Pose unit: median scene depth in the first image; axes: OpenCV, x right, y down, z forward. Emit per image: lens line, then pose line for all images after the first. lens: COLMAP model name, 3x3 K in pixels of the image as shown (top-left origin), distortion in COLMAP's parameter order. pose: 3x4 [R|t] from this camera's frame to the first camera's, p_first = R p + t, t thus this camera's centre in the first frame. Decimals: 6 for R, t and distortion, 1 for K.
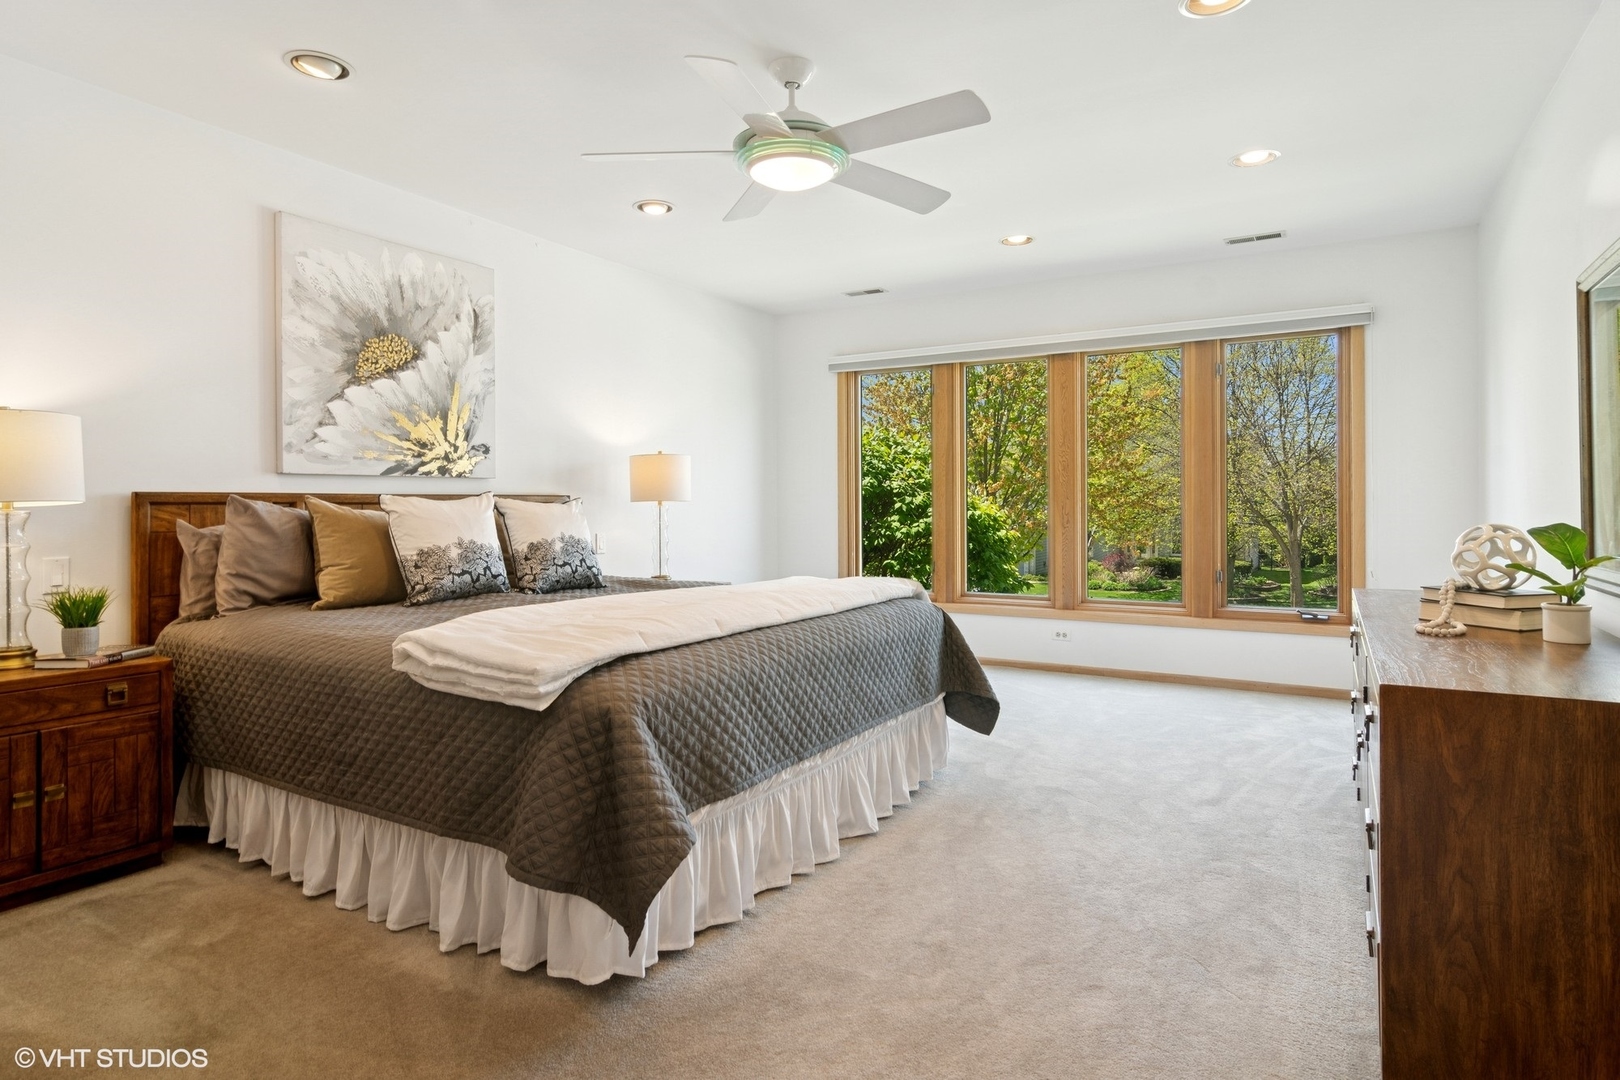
lens RADIAL K [[893.6, 0, 798.2], [0, 893.6, 505.2], [0, 0, 1]] dist [0.005726, 0.003359]
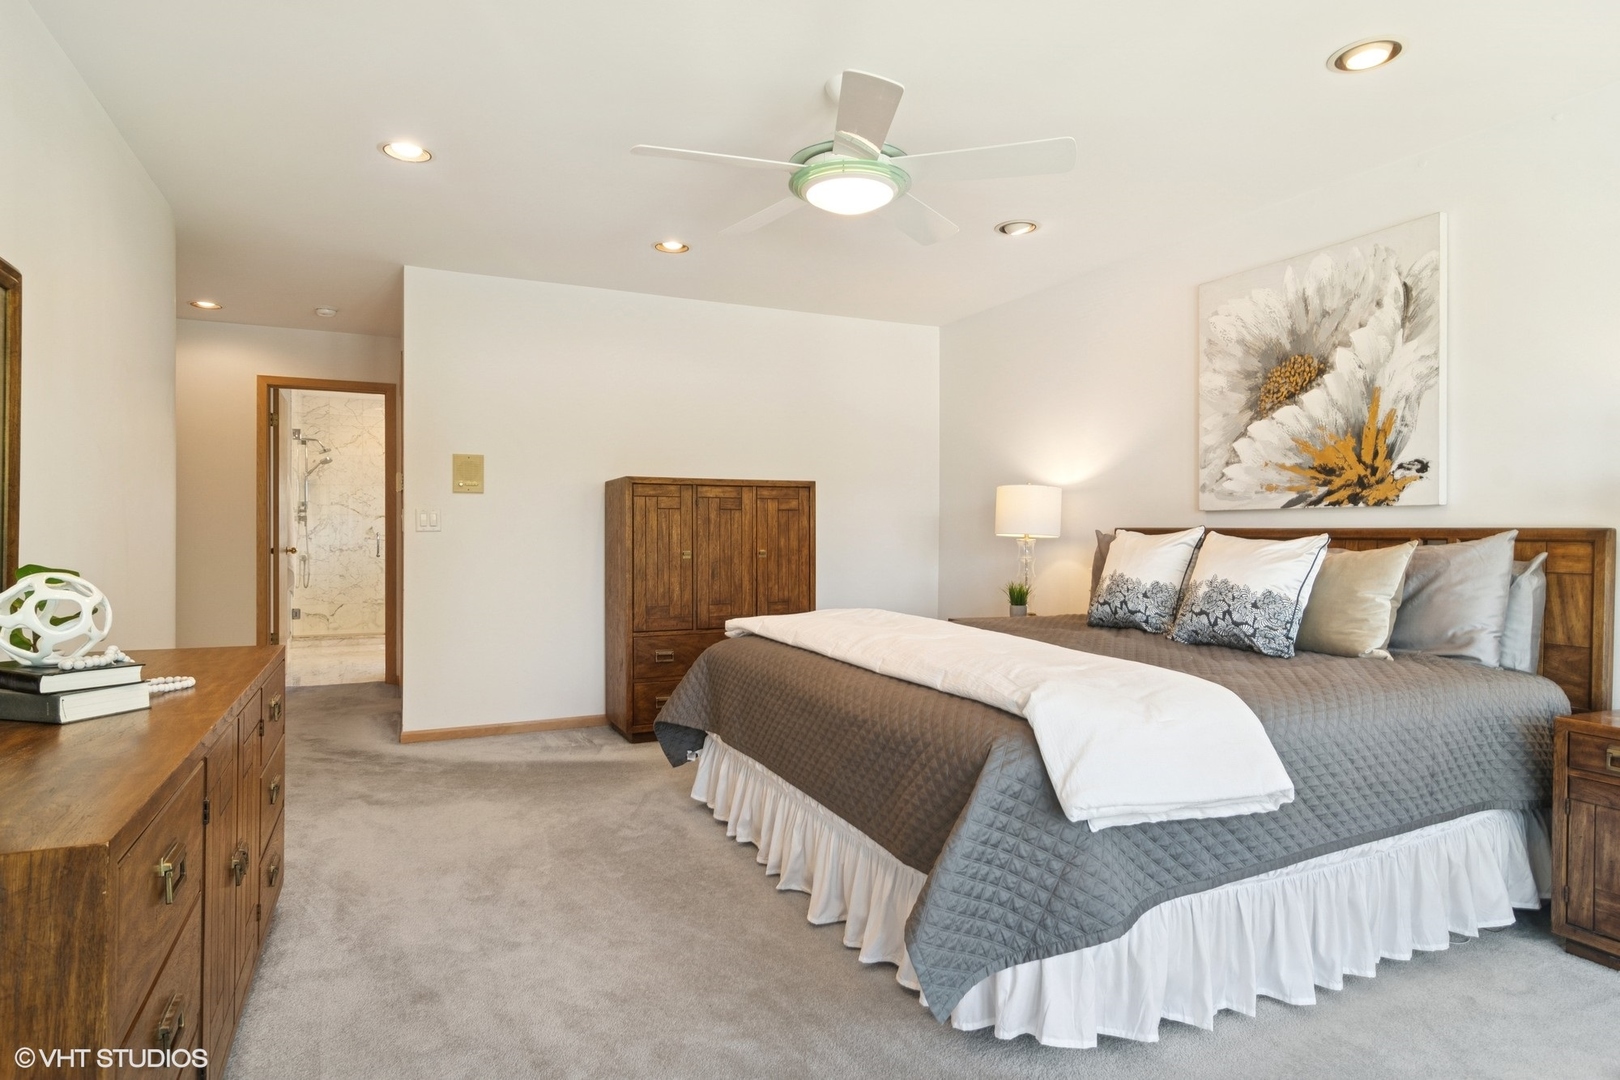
lens RADIAL K [[893.6, 0, 806.4], [0, 893.6, 530.6], [0, 0, 1]] dist [0.005726, 0.003359]
pose [[-0.551988, 0.000891, -0.833852, 0.591718], [-0.003990, 0.999985, 0.003710, -0.011267], [0.833843, 0.005375, -0.551976, 1.076269]]
